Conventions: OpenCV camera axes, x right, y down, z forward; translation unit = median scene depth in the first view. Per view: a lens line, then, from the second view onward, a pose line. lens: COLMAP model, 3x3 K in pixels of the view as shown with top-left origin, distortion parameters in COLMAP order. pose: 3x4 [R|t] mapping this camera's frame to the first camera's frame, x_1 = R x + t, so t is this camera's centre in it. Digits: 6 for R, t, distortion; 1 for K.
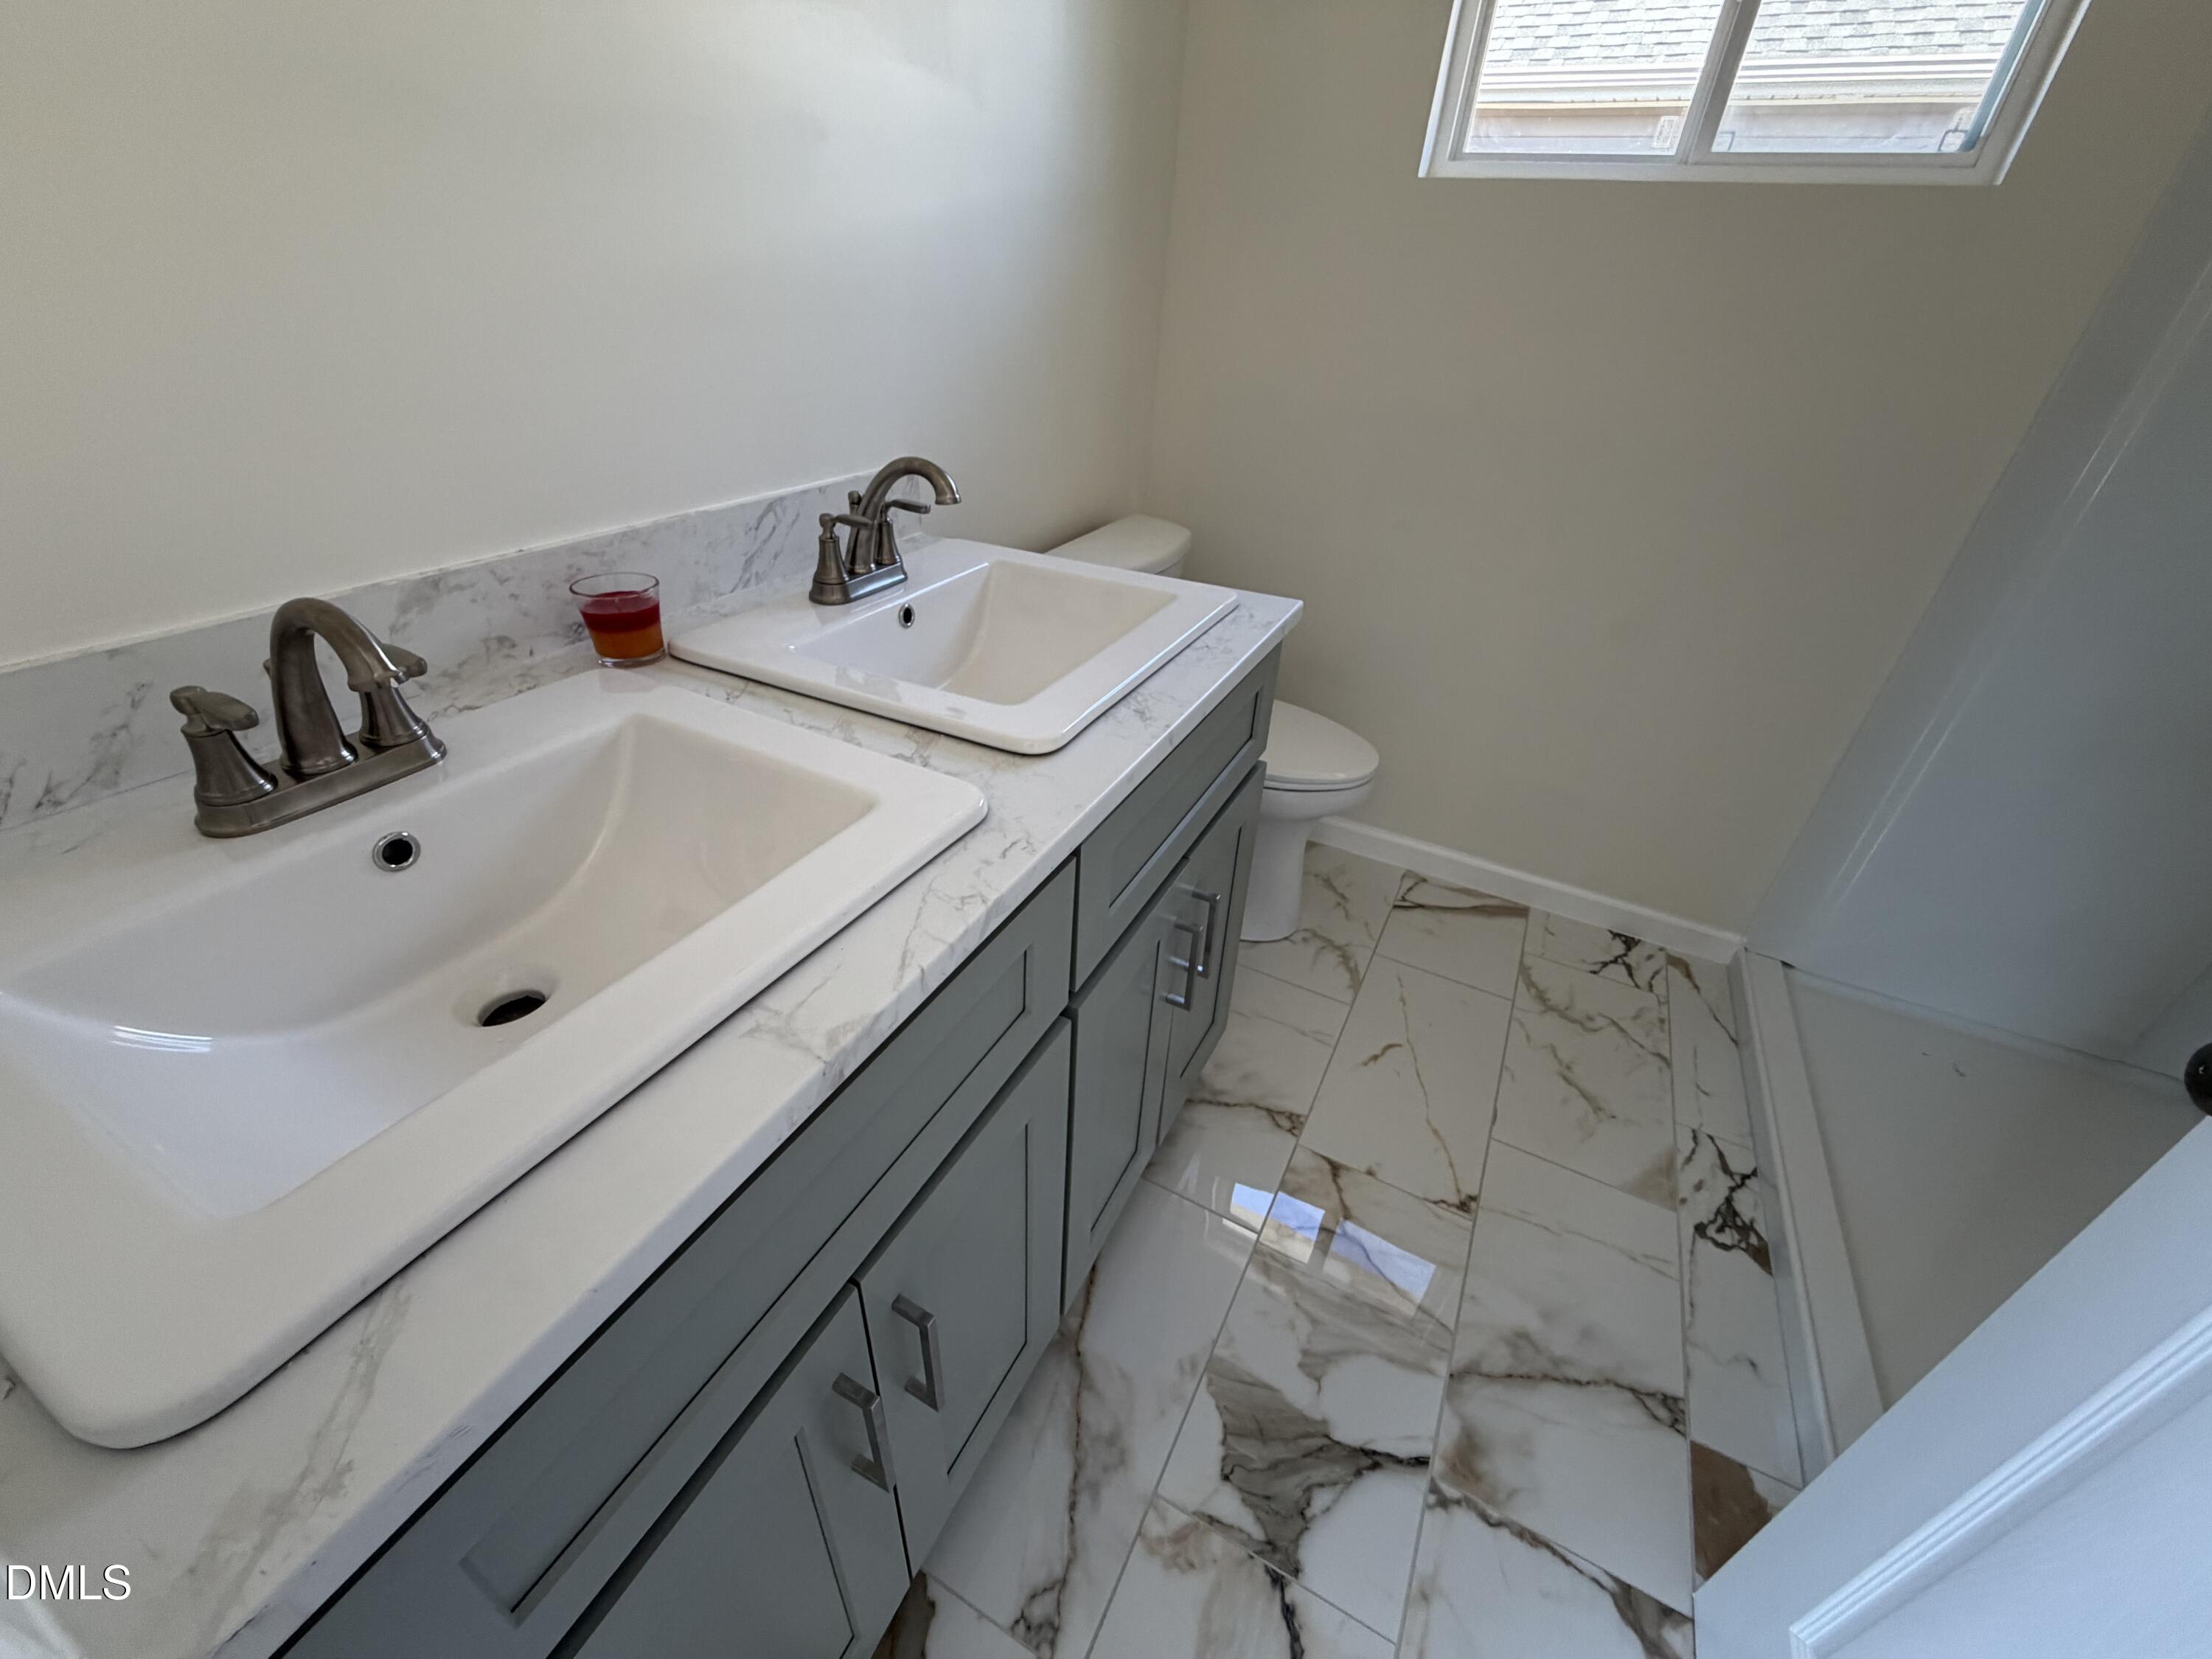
lens RADIAL K [[885.0, 0, 1092.5], [0, 885.0, 832.7], [0, 0, 1]] dist [0.001305, -0.000499]
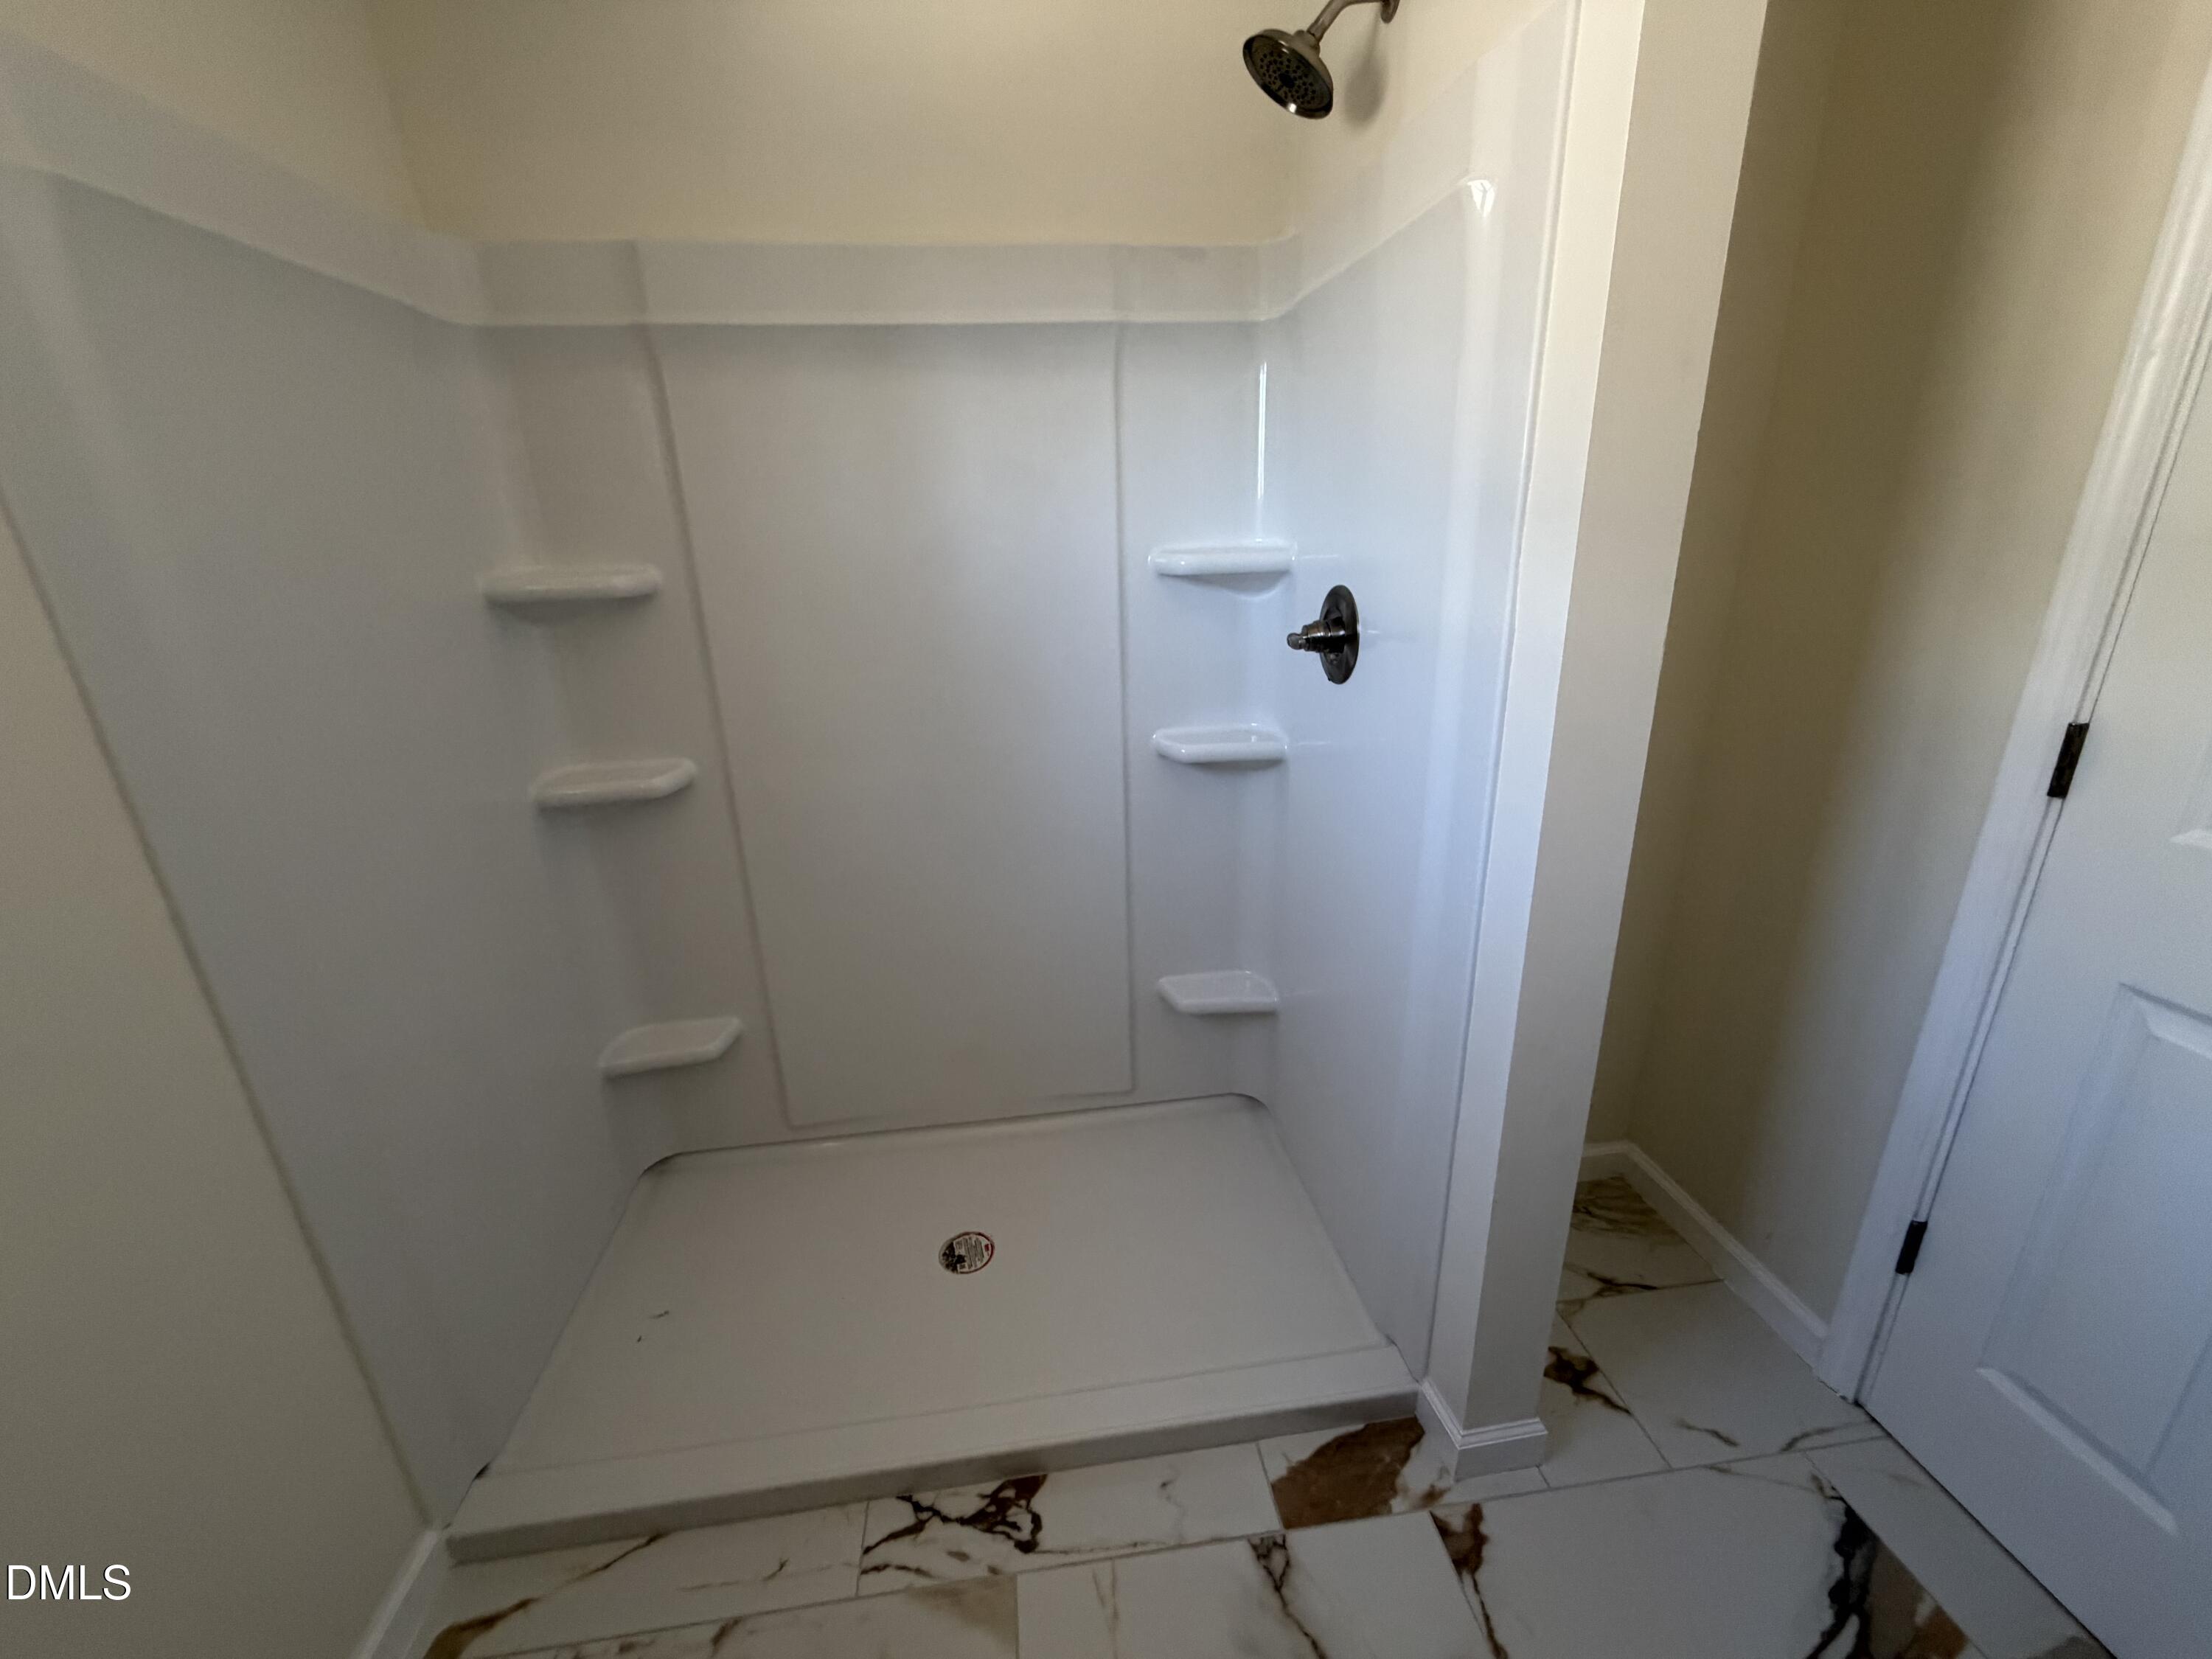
lens RADIAL K [[885.0, 0, 1110.7], [0, 885.0, 834.3], [0, 0, 1]] dist [0.001305, -0.000499]
pose [[-0.579521, -0.278079, 0.766047, 0.216710], [0.444076, 0.680422, 0.582943, -0.550686], [-0.683339, 0.678011, -0.270831, 0.841159]]
